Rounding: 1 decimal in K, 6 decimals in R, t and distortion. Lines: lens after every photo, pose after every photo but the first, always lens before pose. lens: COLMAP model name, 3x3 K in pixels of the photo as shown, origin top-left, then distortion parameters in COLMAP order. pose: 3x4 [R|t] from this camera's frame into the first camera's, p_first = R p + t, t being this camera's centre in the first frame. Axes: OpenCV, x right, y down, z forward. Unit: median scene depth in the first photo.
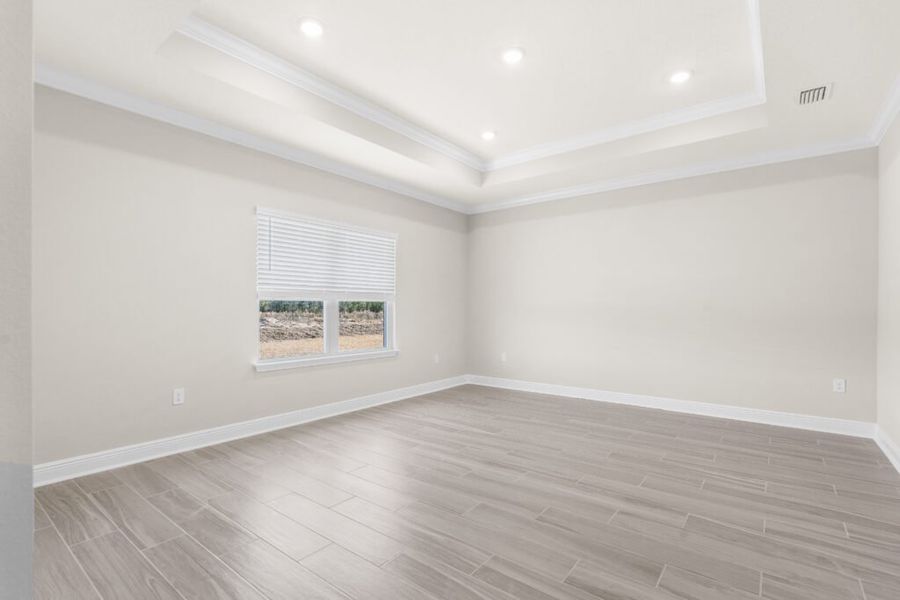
lens RADIAL K [[419.1, 0, 466.8], [0, 419.1, 315.0], [0, 0, 1]] dist [-0.001354, -0.002558]
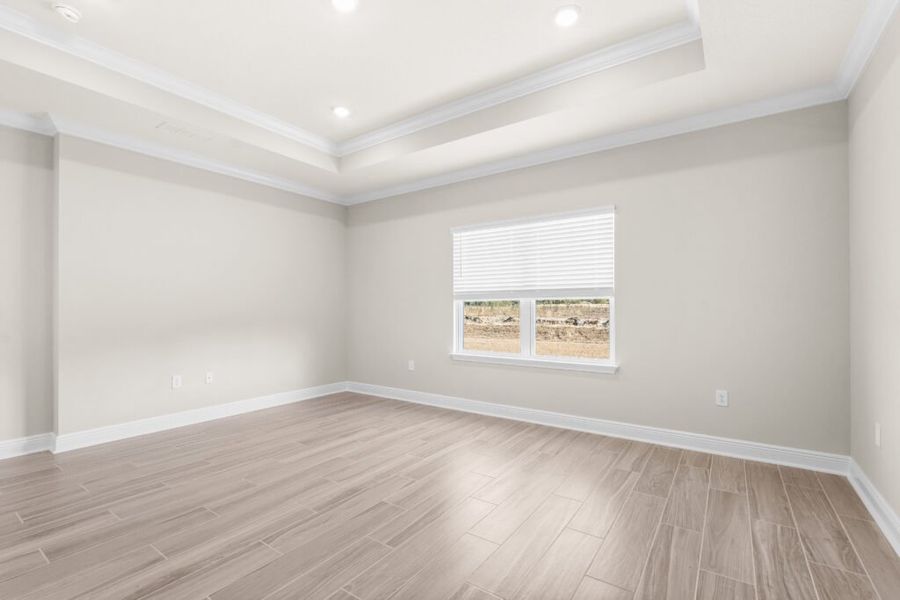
lens RADIAL K [[410.0, 0, 438.3], [0, 410.0, 301.7], [0, 0, 1]] dist [-0.003696, -0.000655]
pose [[0.015985, -0.016866, -0.999730, 0.829314], [-0.013460, 0.999764, -0.017081, -0.015733], [0.999782, 0.013729, 0.015754, 1.070761]]
